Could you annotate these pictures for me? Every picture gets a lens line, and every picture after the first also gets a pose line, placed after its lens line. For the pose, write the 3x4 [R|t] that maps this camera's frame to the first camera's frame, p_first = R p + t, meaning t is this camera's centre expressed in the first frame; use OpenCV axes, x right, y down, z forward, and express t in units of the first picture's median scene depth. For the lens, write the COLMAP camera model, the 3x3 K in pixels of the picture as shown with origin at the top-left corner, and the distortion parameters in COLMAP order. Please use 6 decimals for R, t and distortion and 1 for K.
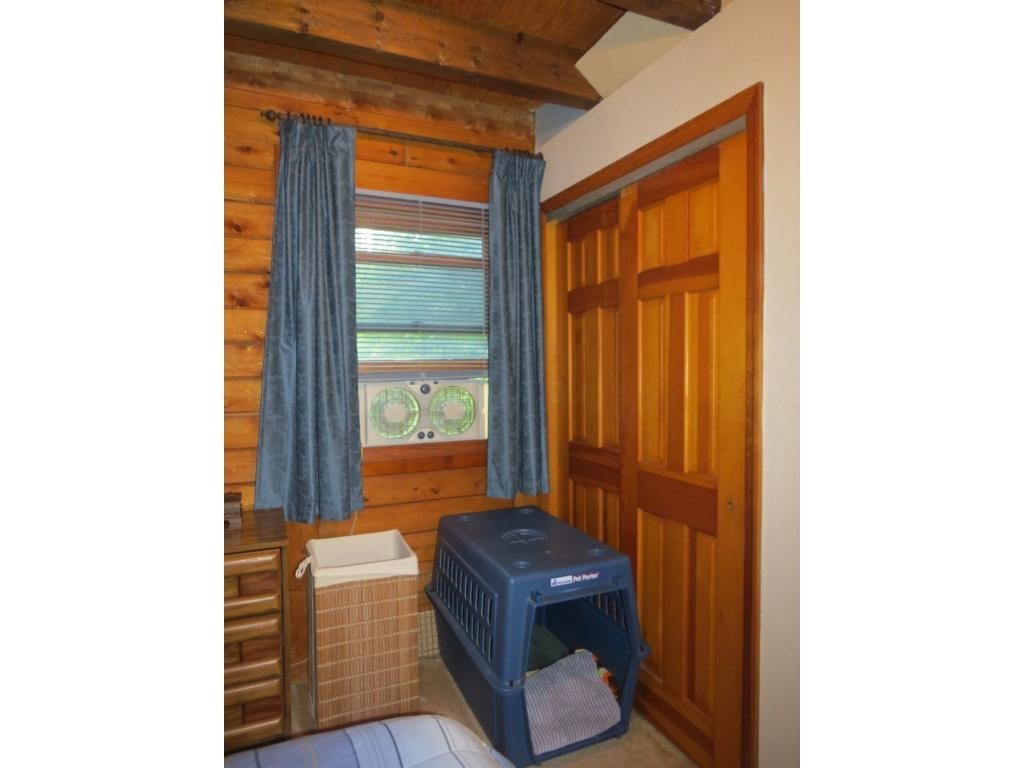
lens RADIAL K [[552.3, 0, 512.0], [0, 552.3, 384.0], [0, 0, 1]] dist [-0.014123, 0.000295]
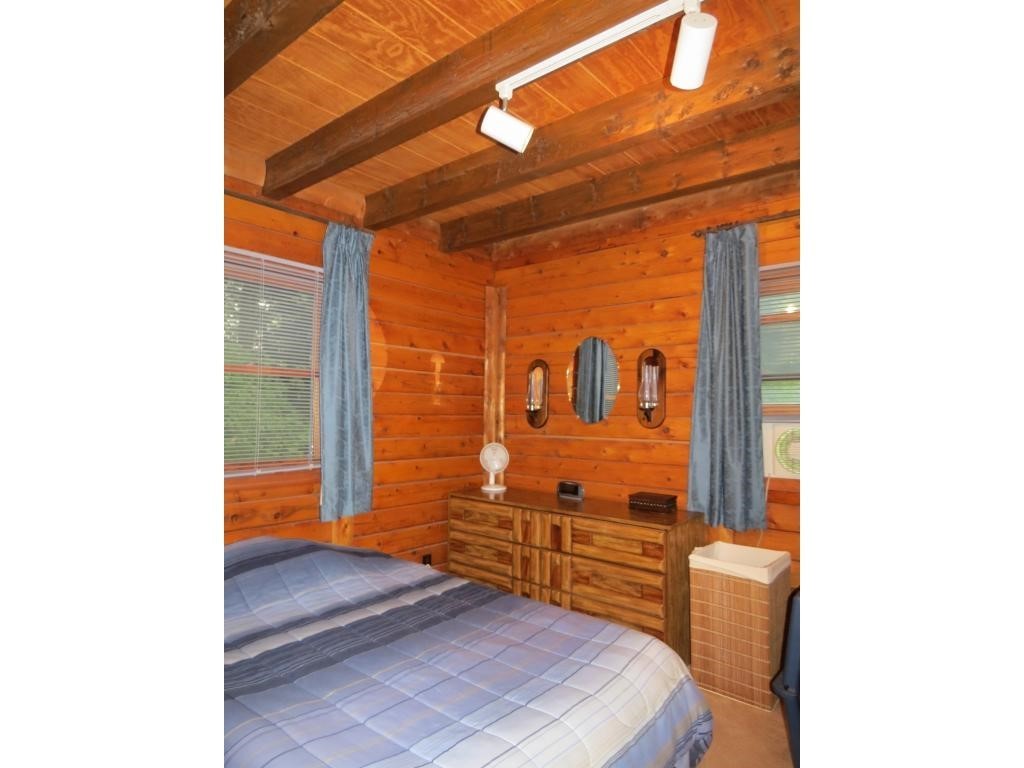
lens RADIAL K [[552.3, 0, 512.0], [0, 552.3, 384.0], [0, 0, 1]] dist [-0.014123, 0.000295]
pose [[0.440117, -0.020622, -0.897704, 0.599094], [-0.038517, 0.998383, -0.041818, -0.016747], [0.897114, 0.052982, 0.438610, -0.042205]]
